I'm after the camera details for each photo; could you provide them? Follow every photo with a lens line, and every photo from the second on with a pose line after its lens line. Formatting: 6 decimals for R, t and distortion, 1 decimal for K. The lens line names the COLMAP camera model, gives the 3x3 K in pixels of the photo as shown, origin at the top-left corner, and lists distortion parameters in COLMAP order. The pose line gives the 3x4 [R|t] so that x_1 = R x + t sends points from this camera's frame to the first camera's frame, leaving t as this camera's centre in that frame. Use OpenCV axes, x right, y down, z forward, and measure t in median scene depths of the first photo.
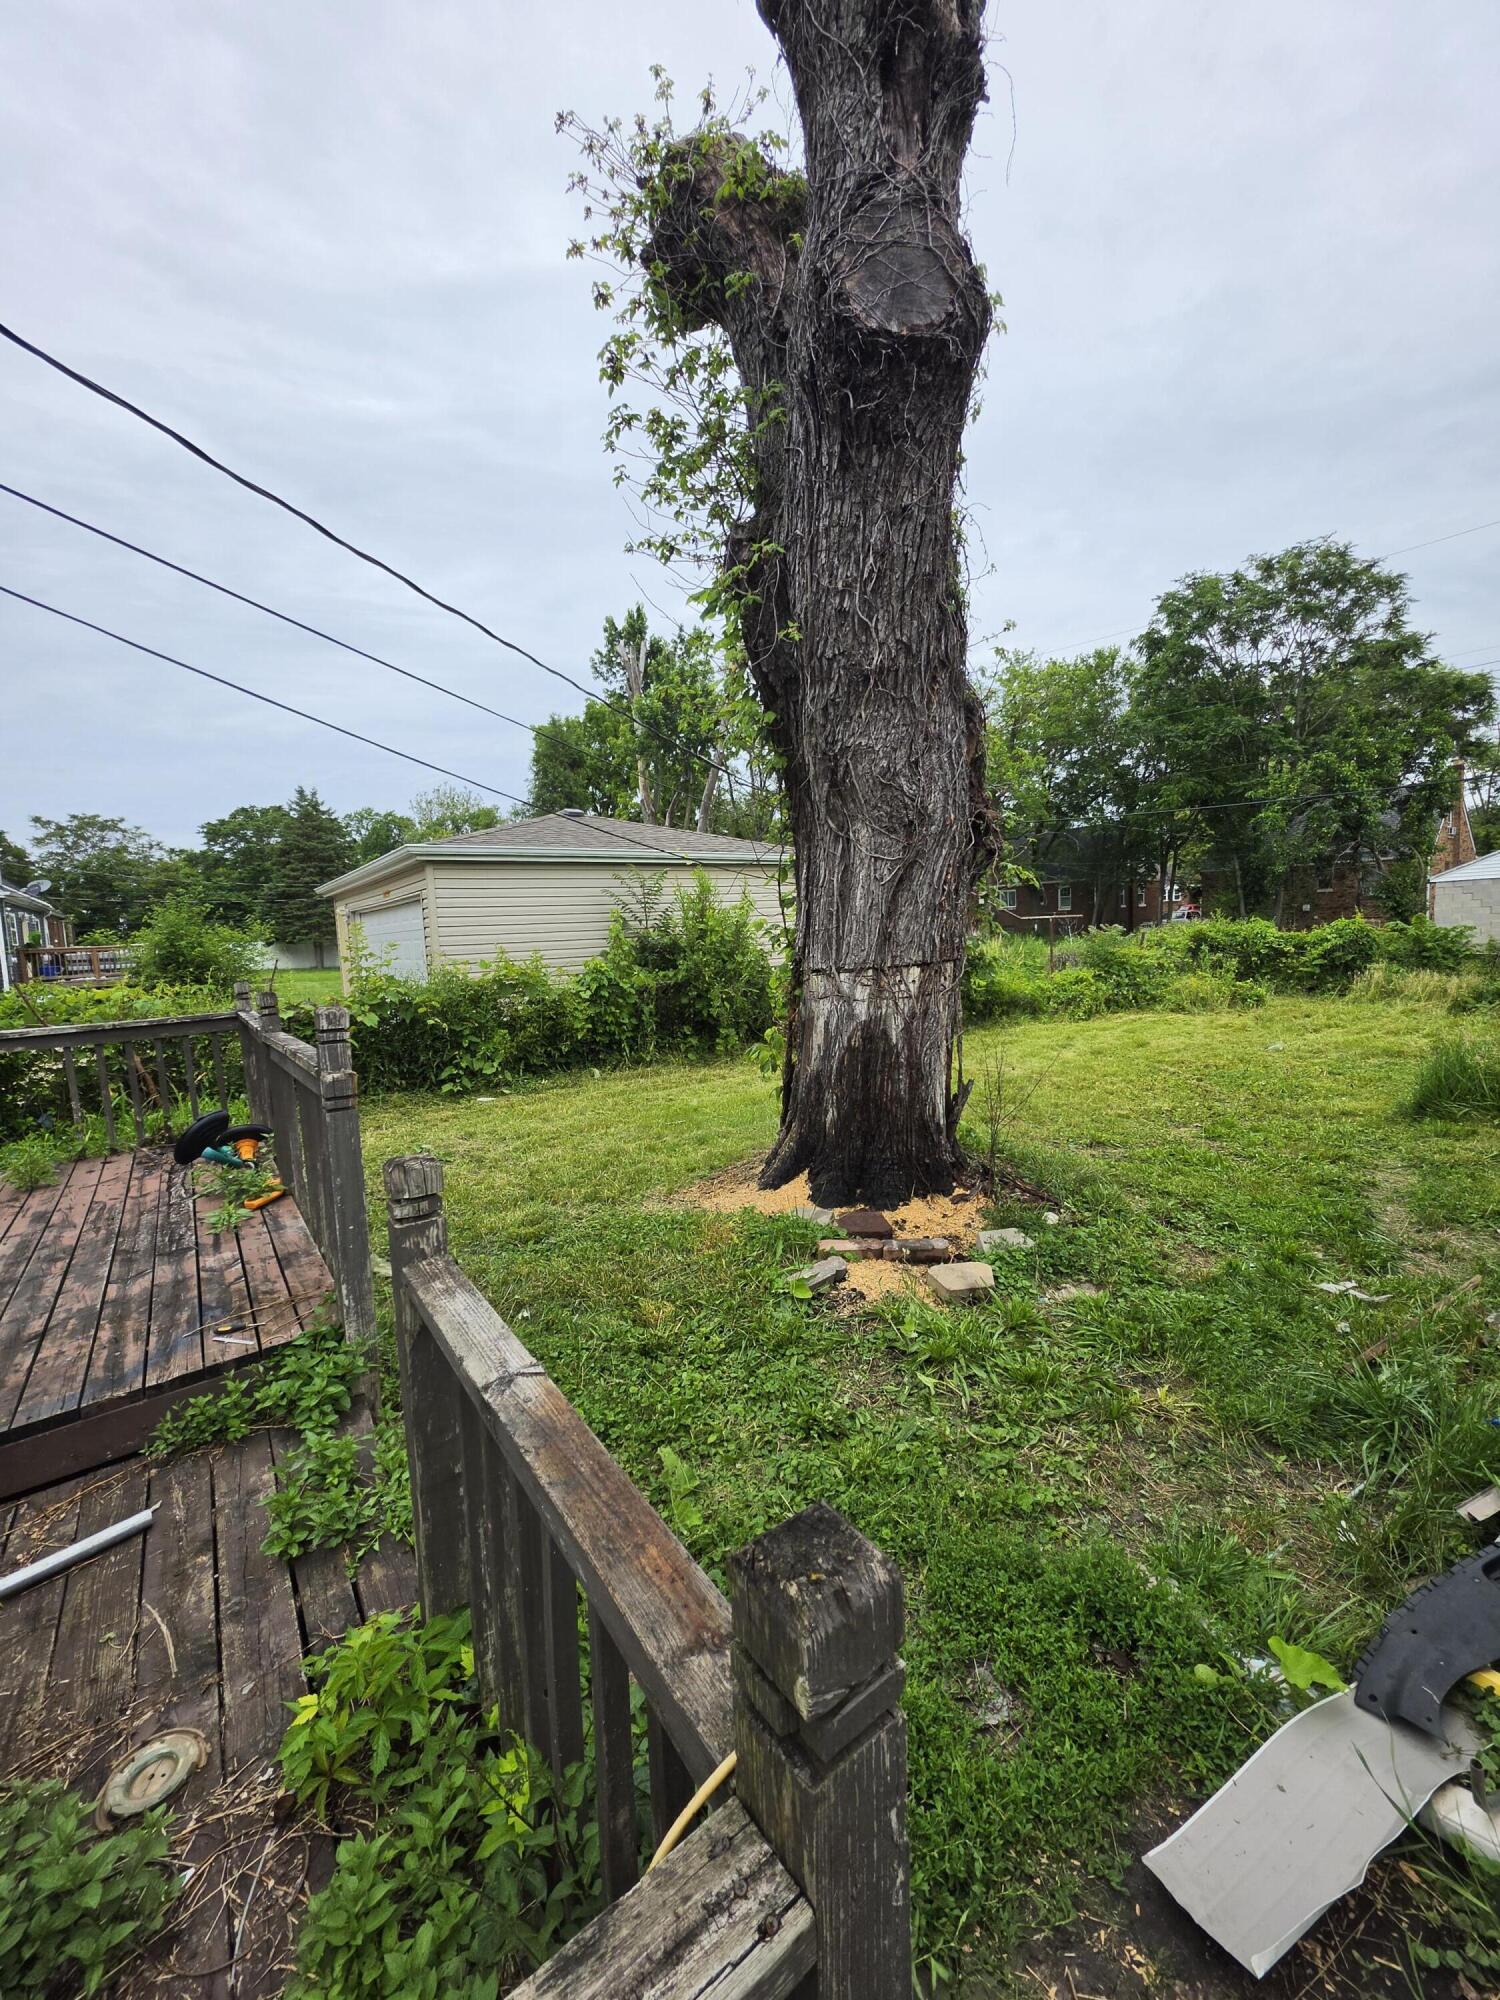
lens RADIAL K [[799.6, 0, 754.4], [0, 799.6, 998.0], [0, 0, 1]] dist [-0.002726, 0.000396]
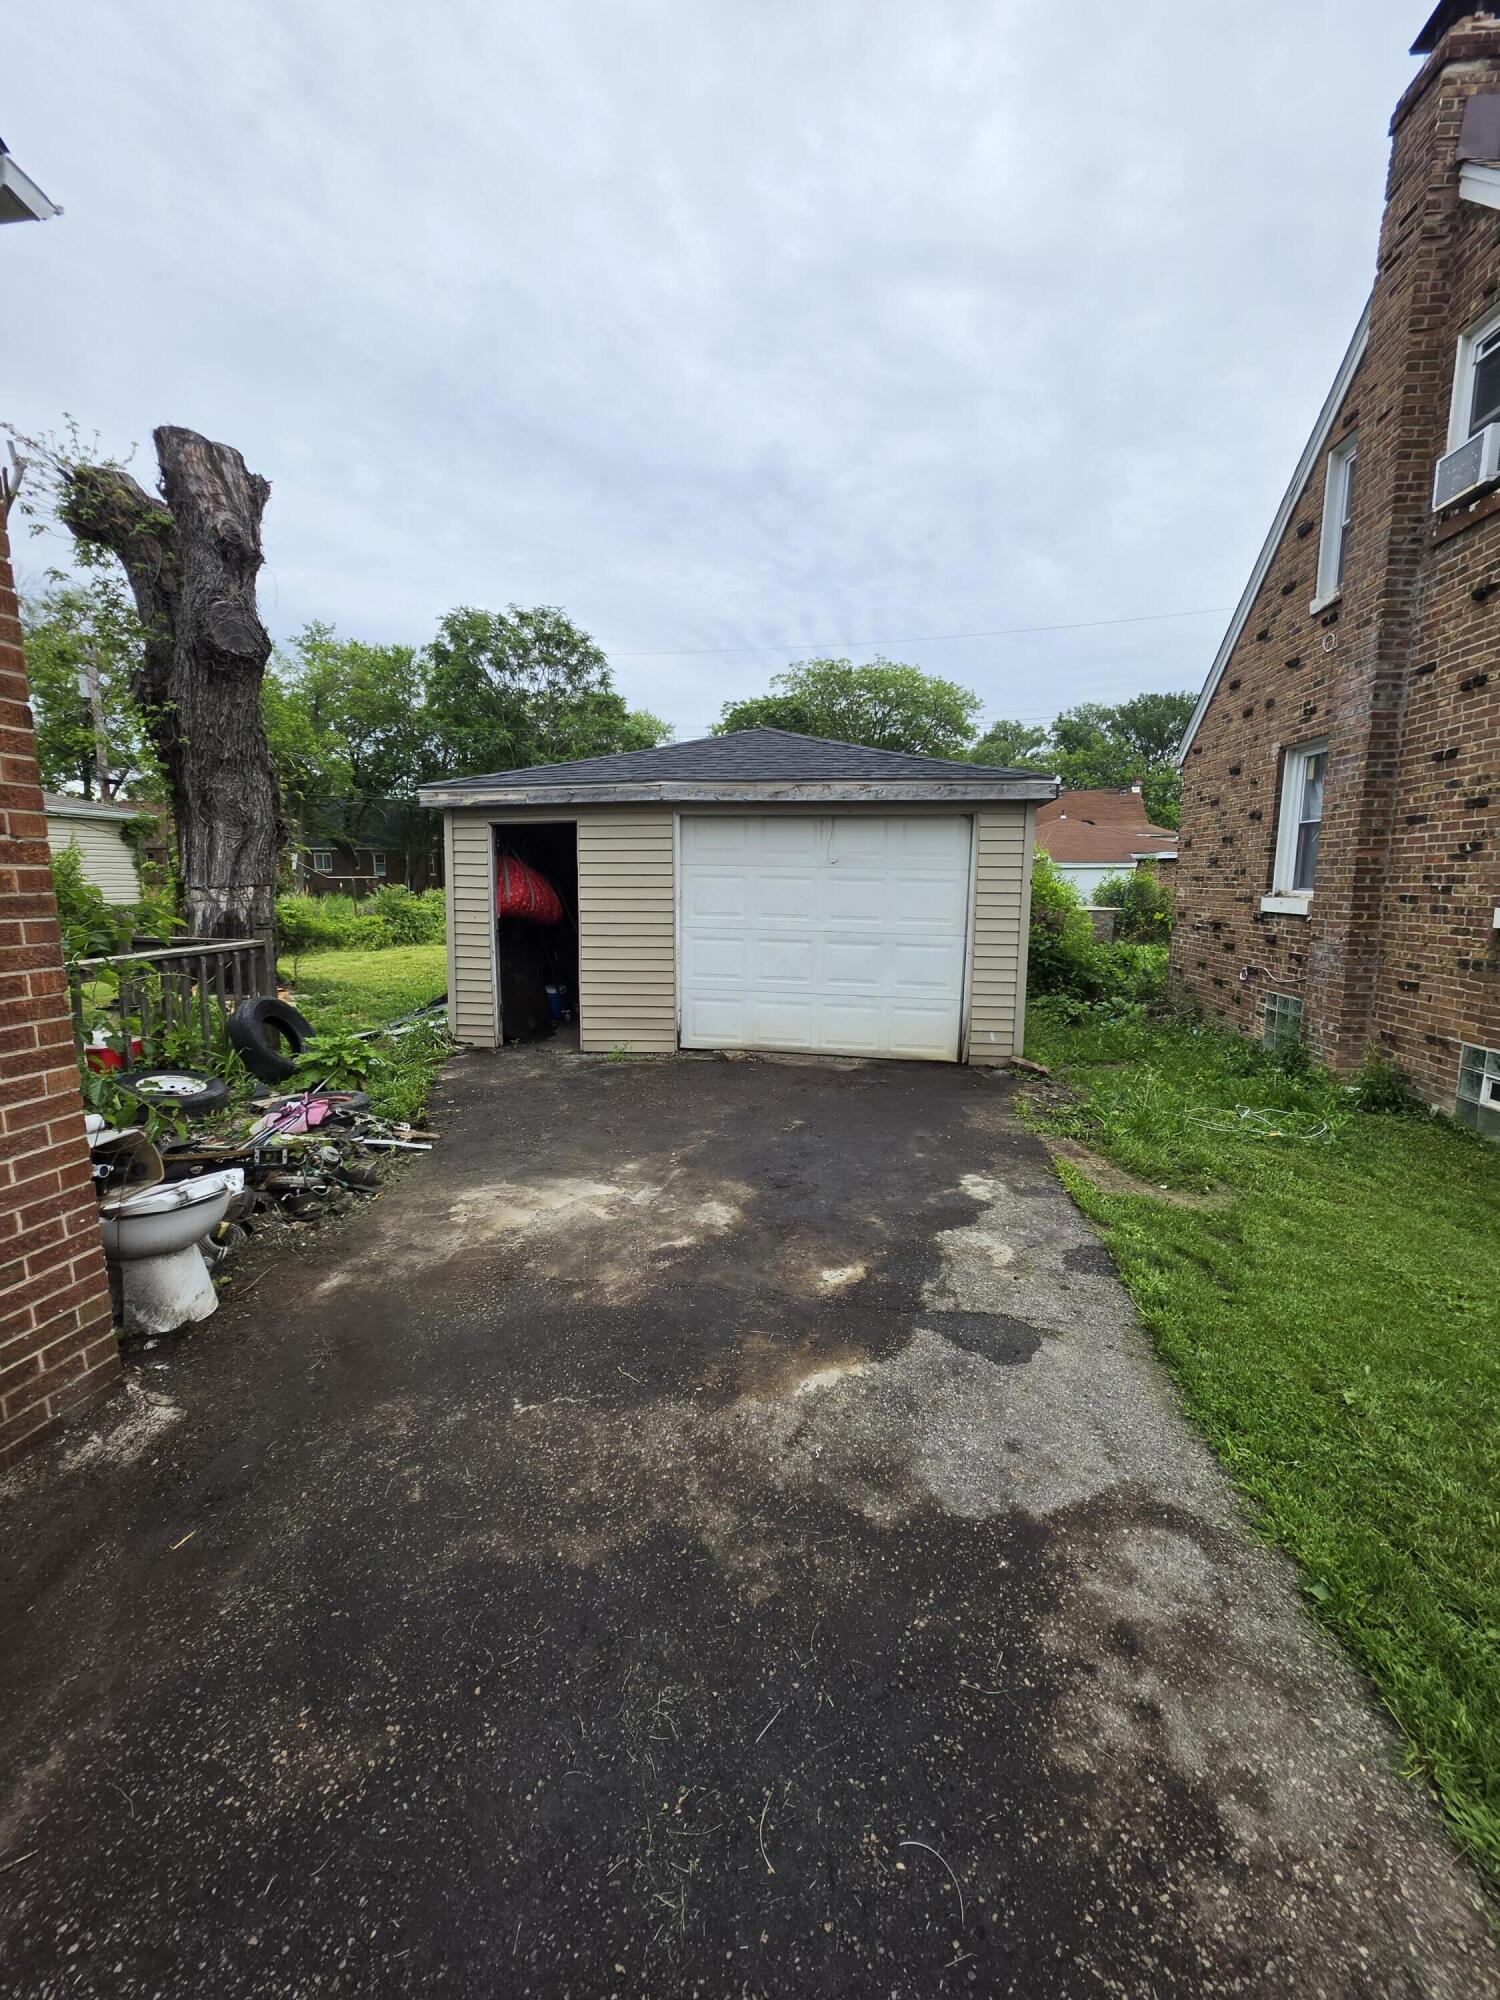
lens RADIAL K [[798.9, 0, 760.9], [0, 798.9, 992.7], [0, 0, 1]] dist [-0.000918, 0.000135]
pose [[0.698283, -0.056474, 0.713591, -0.055092], [0.033428, 0.998368, 0.046300, 0.026731], [-0.715041, -0.008476, 0.699031, -0.211078]]
